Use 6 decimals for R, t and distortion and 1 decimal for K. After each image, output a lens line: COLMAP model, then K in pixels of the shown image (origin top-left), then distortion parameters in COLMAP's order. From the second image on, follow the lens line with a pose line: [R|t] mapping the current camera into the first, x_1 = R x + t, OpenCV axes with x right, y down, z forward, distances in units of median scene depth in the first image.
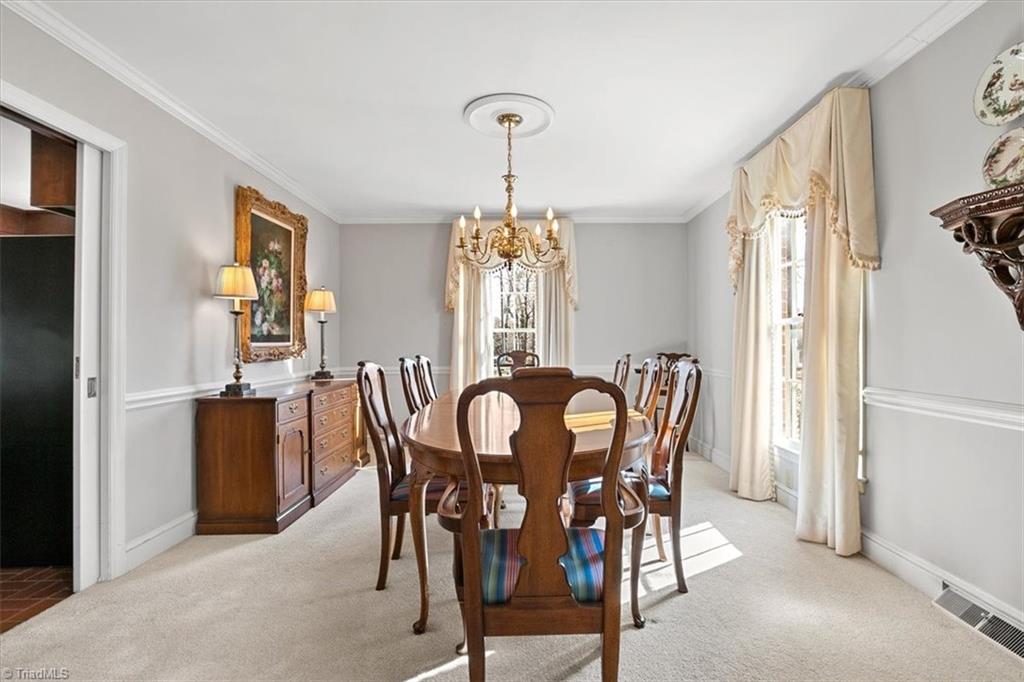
lens RADIAL K [[495.7, 0, 527.6], [0, 495.7, 340.3], [0, 0, 1]] dist [0.000204, 0.000273]
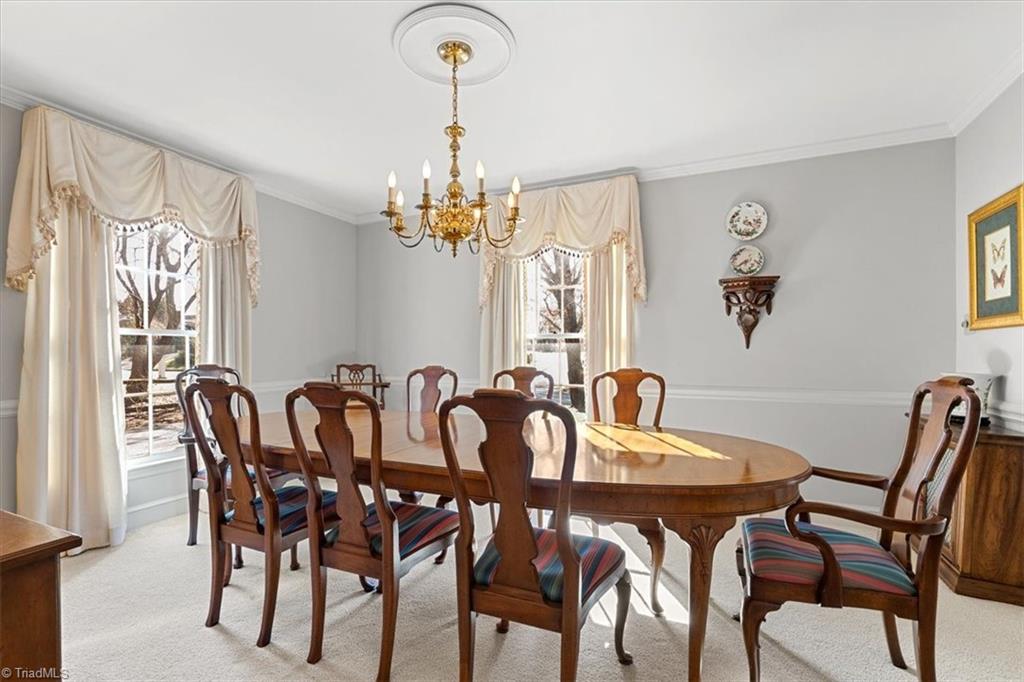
lens RADIAL K [[474.2, 0, 515.8], [0, 474.2, 353.1], [0, 0, 1]] dist [-0.013457, 0.001167]
pose [[0.426910, 0.003959, 0.904285, -0.839127], [-0.009668, 0.999953, 0.000187, 0.003849], [-0.904242, -0.008823, 0.426929, 0.806942]]
